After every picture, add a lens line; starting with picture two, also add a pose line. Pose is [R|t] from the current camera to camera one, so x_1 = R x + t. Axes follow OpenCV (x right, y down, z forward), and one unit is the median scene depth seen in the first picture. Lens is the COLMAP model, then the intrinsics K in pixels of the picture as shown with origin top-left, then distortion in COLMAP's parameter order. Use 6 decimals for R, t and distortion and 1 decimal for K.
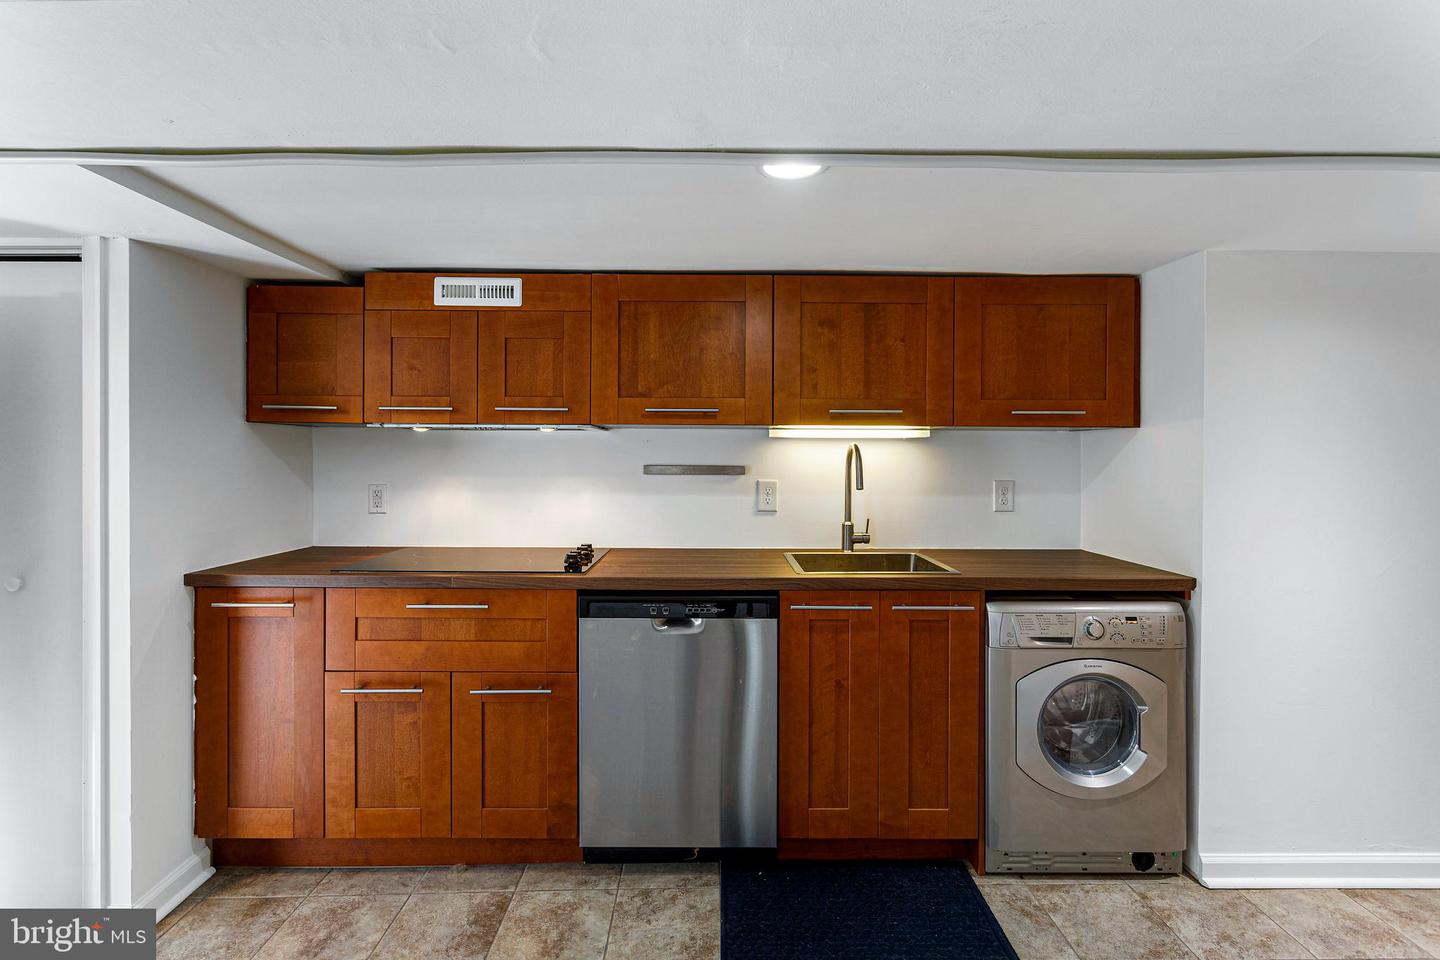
lens RADIAL K [[697.4, 0, 712.6], [0, 697.4, 456.4], [0, 0, 1]] dist [0.000749, 0.000555]
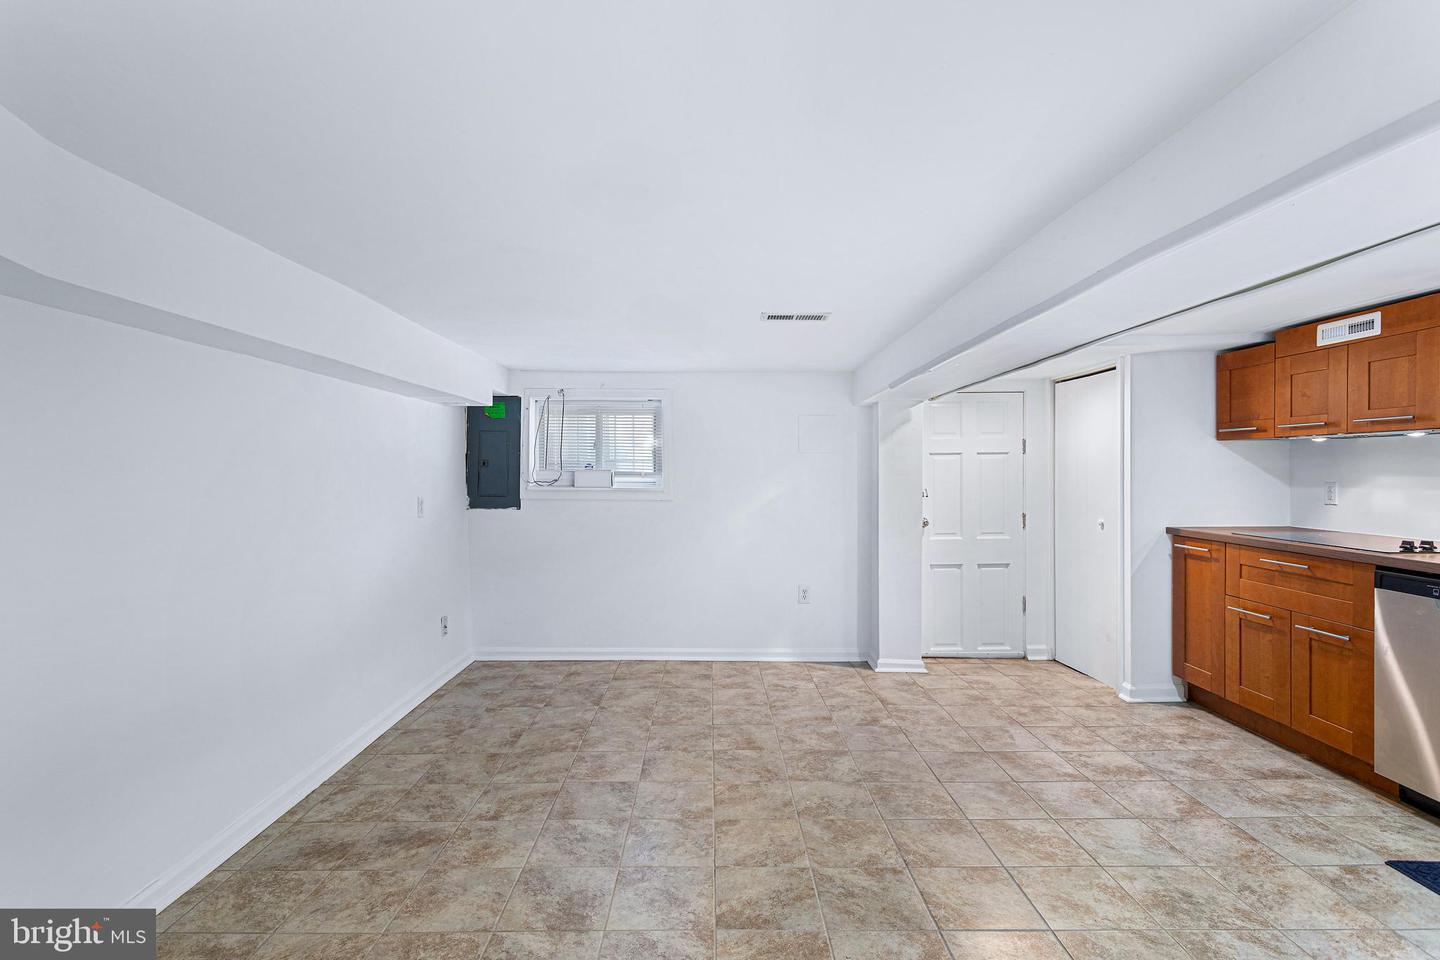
lens RADIAL K [[697.4, 0, 712.6], [0, 697.4, 456.4], [0, 0, 1]] dist [0.000749, 0.000555]
pose [[-0.009389, -0.022569, -0.999701, 1.062043], [0.002935, 0.999740, -0.022597, 0.022504], [0.999952, -0.003147, -0.009320, -0.162561]]
